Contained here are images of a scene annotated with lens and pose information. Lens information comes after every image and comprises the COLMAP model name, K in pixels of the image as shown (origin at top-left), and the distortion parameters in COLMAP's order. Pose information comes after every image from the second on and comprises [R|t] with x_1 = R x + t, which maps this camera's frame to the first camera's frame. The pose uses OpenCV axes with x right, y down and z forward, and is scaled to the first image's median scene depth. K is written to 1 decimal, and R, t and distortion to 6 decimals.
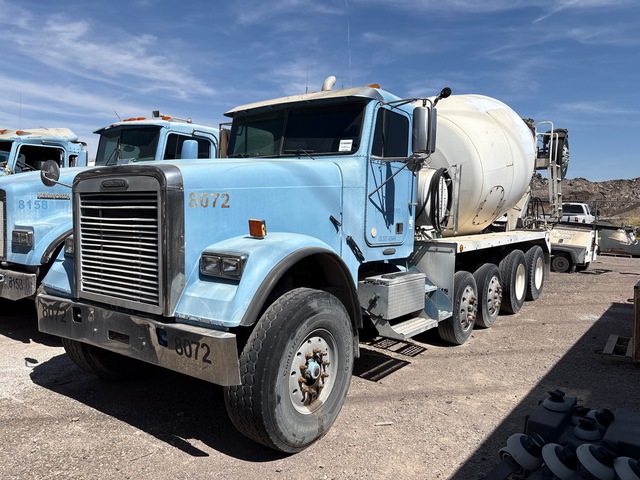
lens RADIAL K [[480.2, 0, 318.7], [0, 480.2, 252.5], [0, 0, 1]] dist [0.100157, -0.002580]
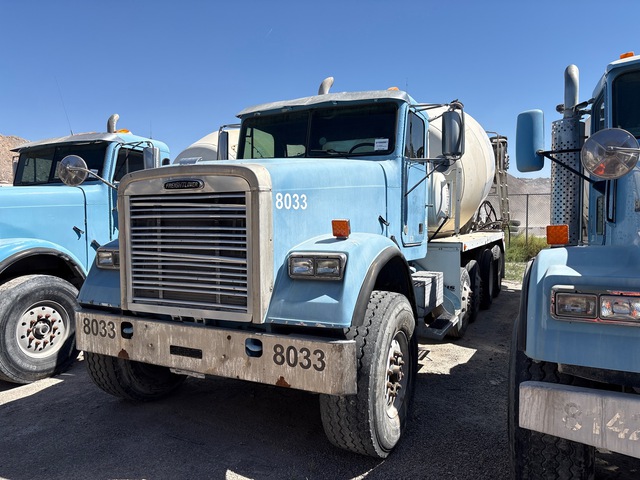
lens RADIAL K [[480.2, 0, 316.1], [0, 480.2, 239.4], [0, 0, 1]] dist [0.100157, -0.002580]
pose [[0.986310, -0.030096, 0.162134, -0.243562], [0.037261, 0.998451, -0.041329, 0.007828], [-0.160639, 0.046804, 0.985903, 0.044444]]
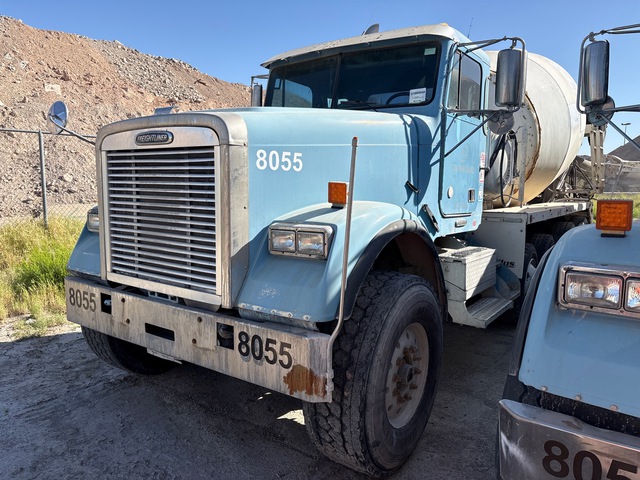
lens RADIAL K [[480.2, 0, 322.0], [0, 480.2, 239.4], [0, 0, 1]] dist [0.100157, -0.002580]
pose [[0.999942, -0.005405, 0.009360, -0.117491], [0.005144, 0.999606, 0.027607, 0.000913], [-0.009505, -0.027557, 0.999575, 0.160861]]
